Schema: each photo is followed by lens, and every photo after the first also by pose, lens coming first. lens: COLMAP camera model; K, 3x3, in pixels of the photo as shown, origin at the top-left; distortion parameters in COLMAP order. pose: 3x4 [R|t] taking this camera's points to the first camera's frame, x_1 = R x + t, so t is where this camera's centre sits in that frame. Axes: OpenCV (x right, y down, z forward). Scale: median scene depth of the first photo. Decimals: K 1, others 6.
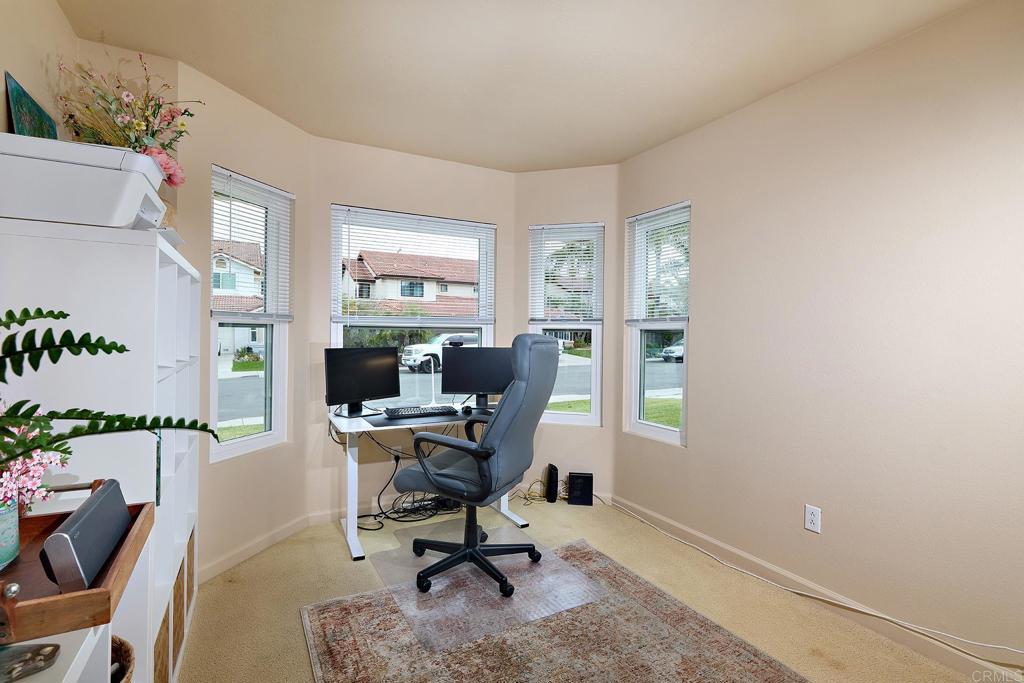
lens RADIAL K [[477.6, 0, 516.8], [0, 477.6, 342.7], [0, 0, 1]] dist [-0.000770, -0.000109]
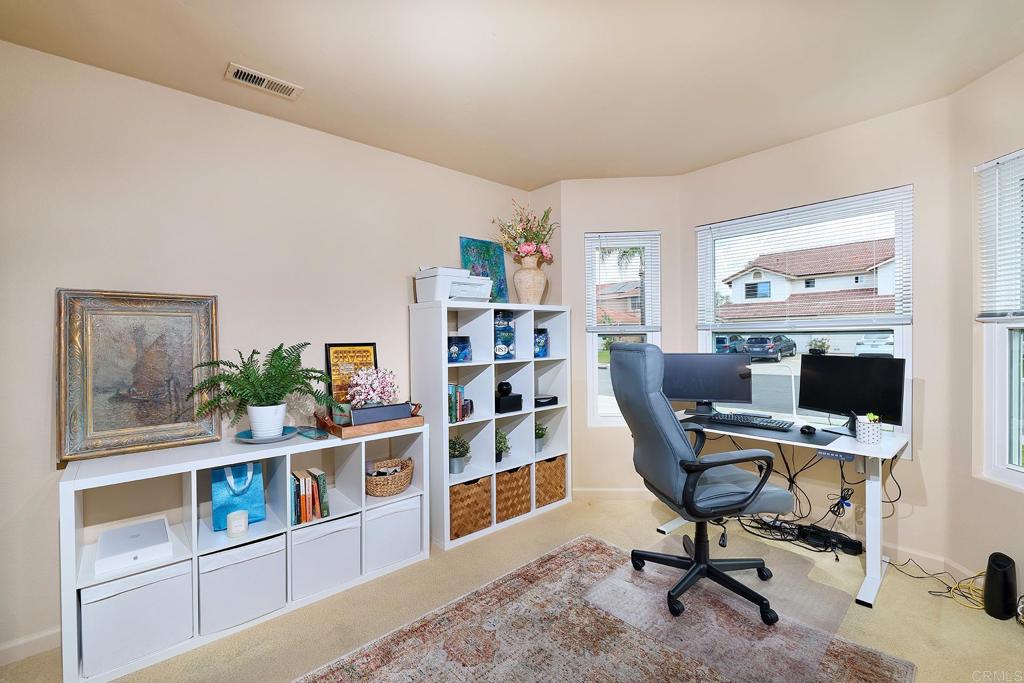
lens RADIAL K [[454.6, 0, 520.7], [0, 454.6, 335.4], [0, 0, 1]] dist [0.000311, -0.000049]
pose [[0.264208, -0.000915, -0.964465, 0.552412], [-0.009319, 0.999950, -0.003502, -0.014615], [0.964421, 0.009913, 0.264186, 0.319614]]
